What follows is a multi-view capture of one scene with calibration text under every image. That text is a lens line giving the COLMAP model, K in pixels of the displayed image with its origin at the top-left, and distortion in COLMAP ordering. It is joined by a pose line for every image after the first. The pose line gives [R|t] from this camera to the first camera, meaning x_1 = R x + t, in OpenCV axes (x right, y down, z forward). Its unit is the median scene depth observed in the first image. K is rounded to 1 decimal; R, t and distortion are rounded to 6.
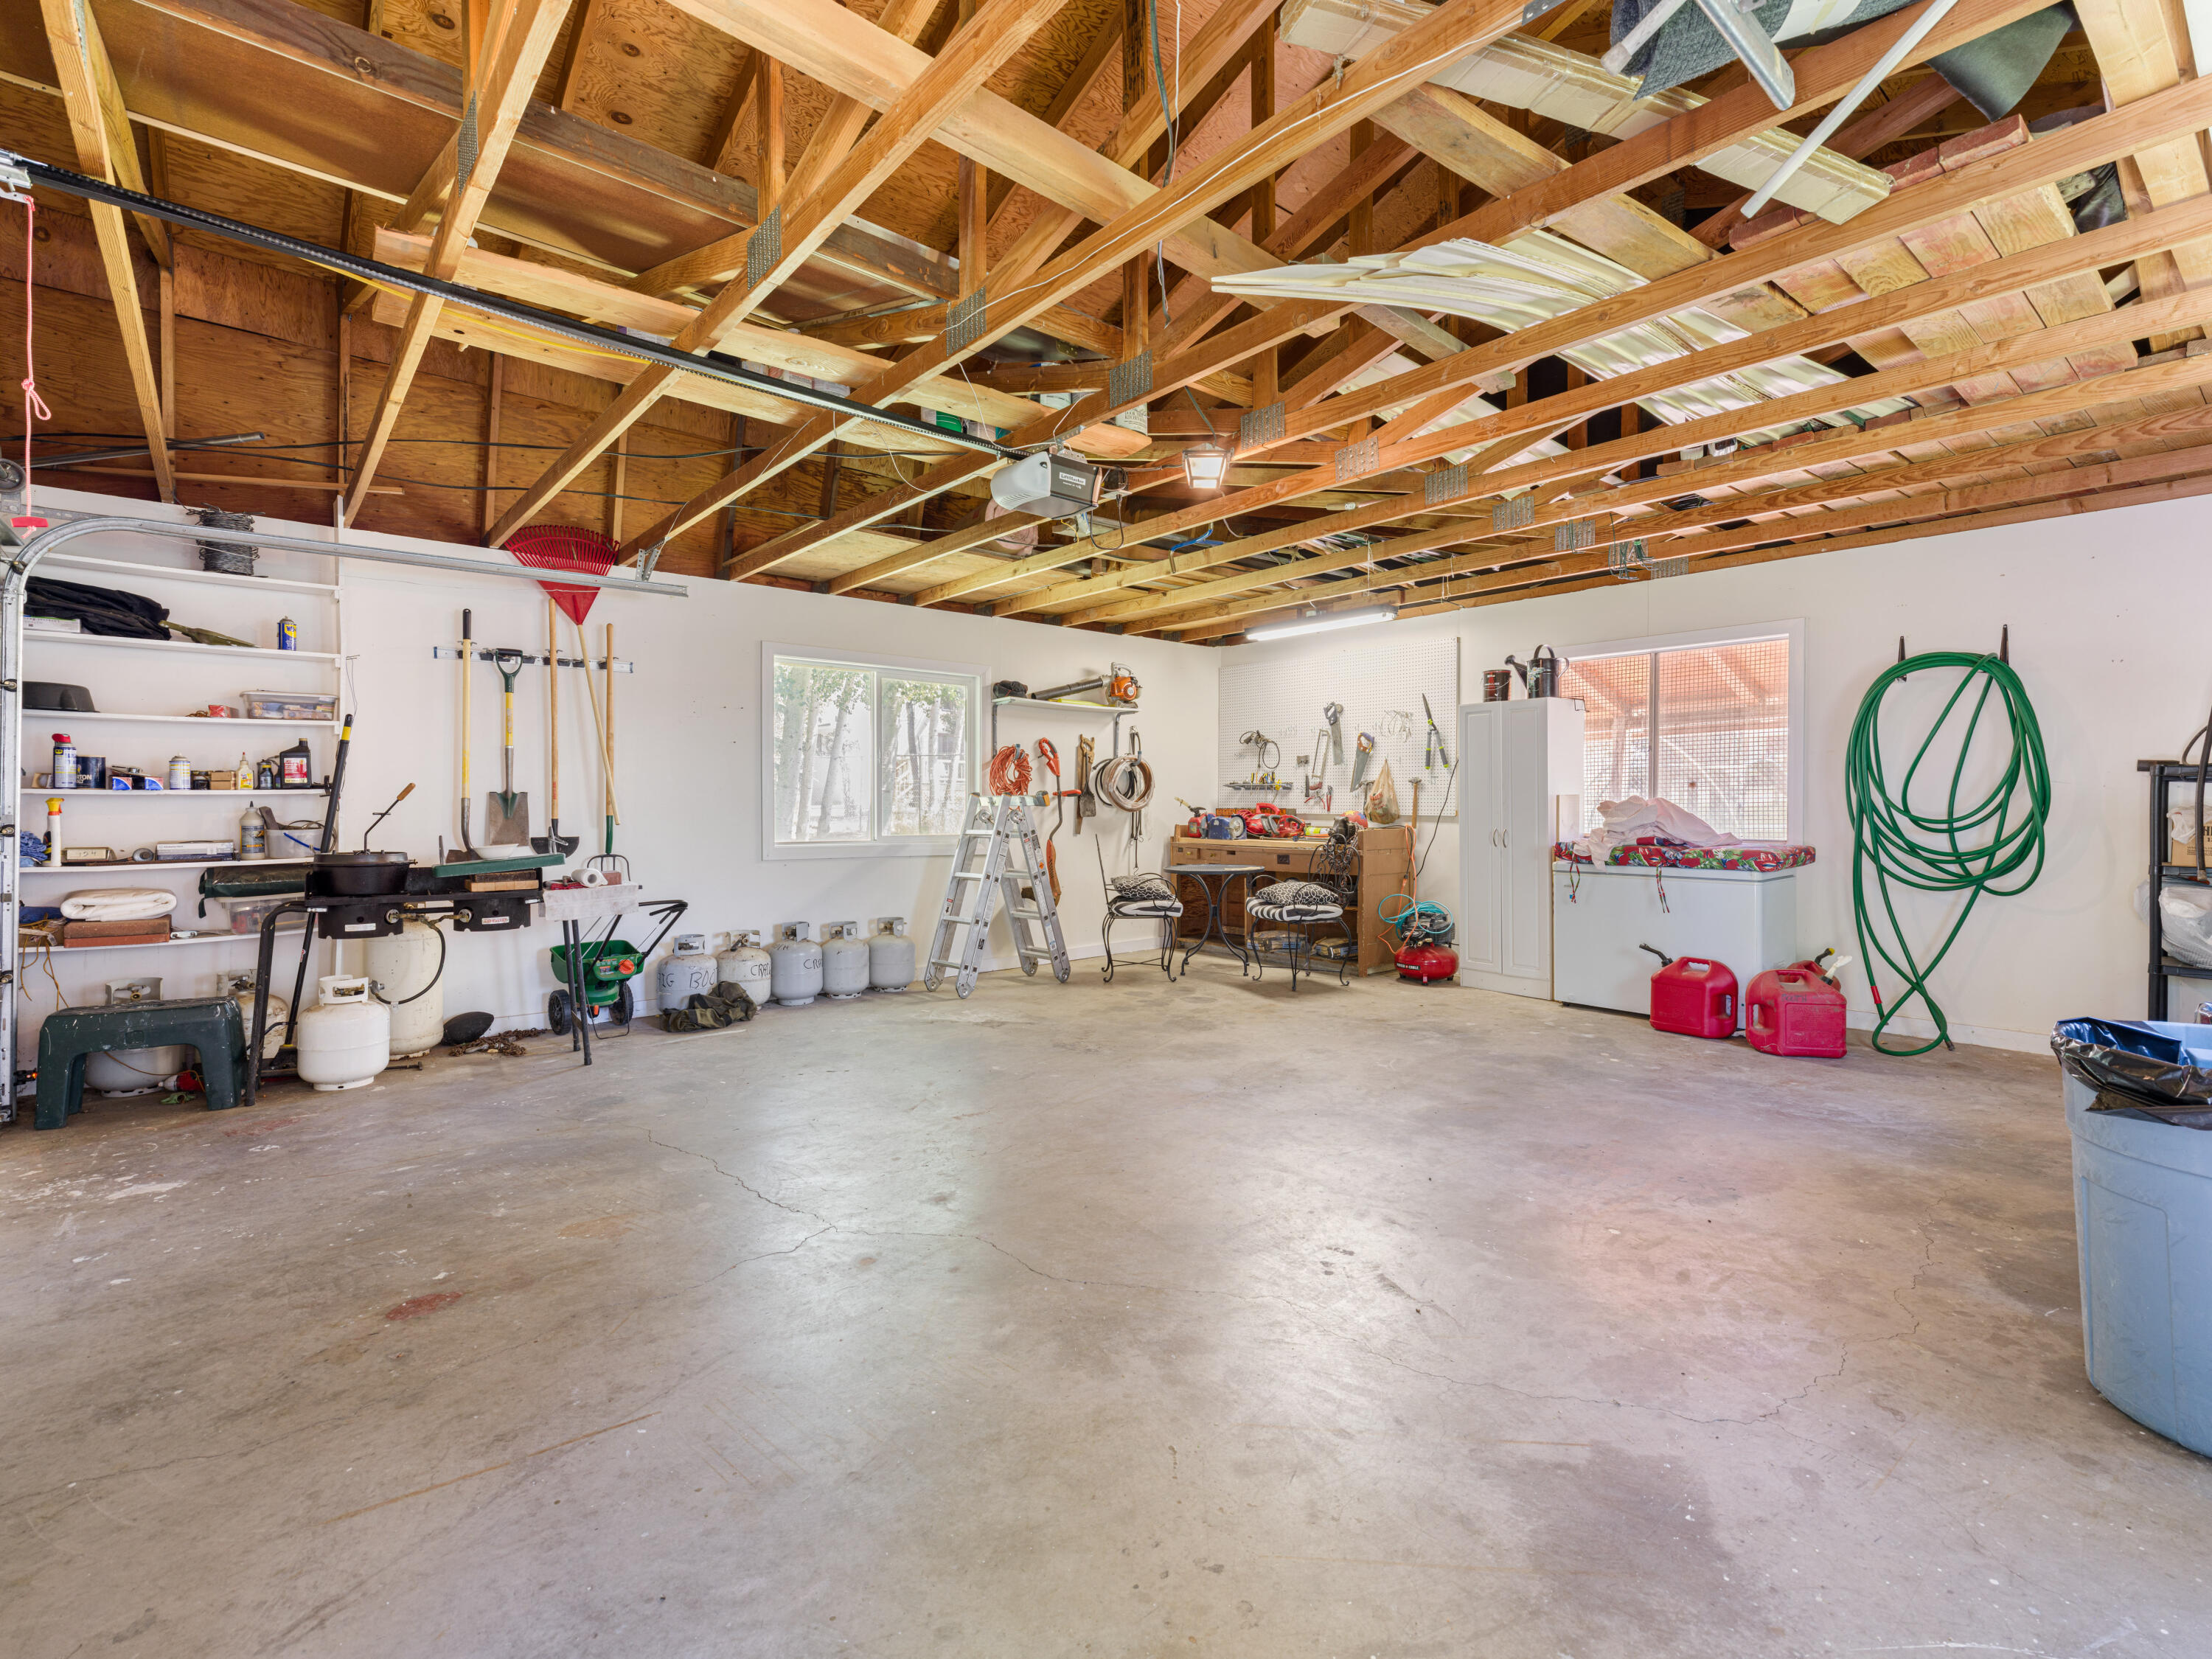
lens RADIAL K [[1027.6, 0, 1105.2], [0, 1027.6, 815.8], [0, 0, 1]] dist [0.001742, -0.001177]
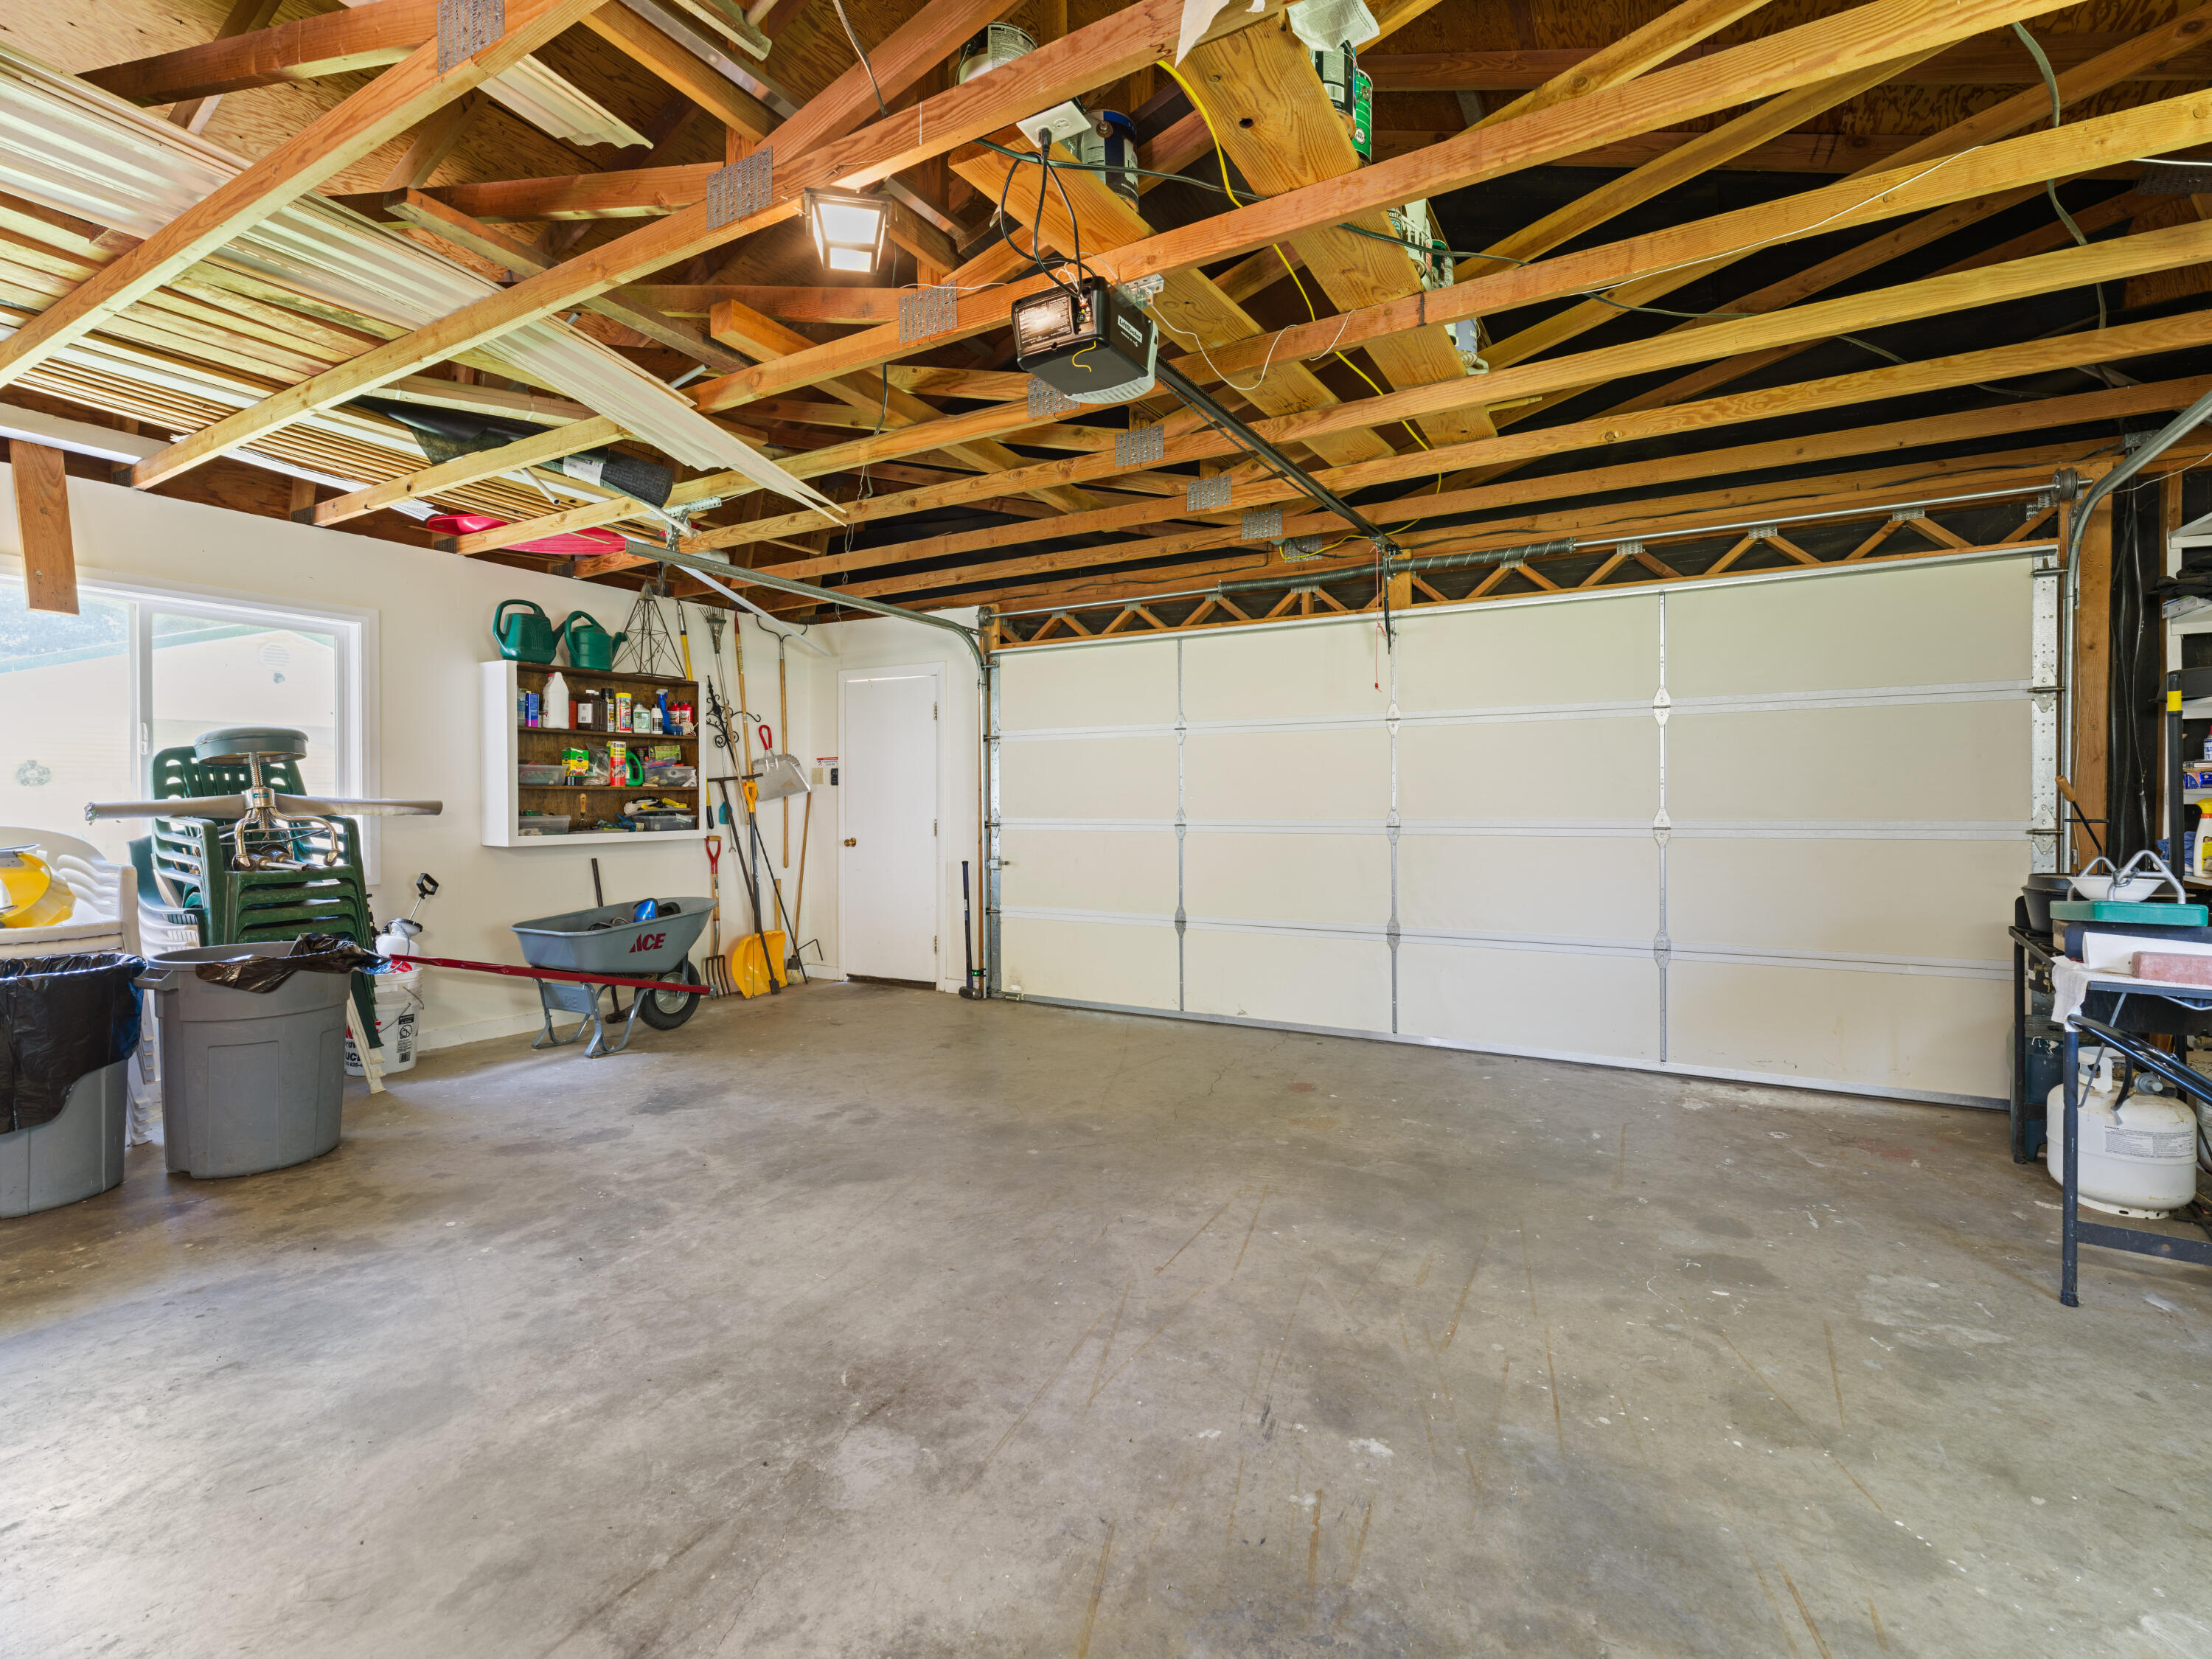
lens RADIAL K [[1027.6, 0, 1105.8], [0, 1027.6, 818.6], [0, 0, 1]] dist [0.001742, -0.001177]
pose [[-0.941643, 0.009274, -0.336485, 0.225709], [0.002166, 0.999767, 0.021494, -0.027746], [0.336606, 0.019511, -0.941443, 2.279932]]
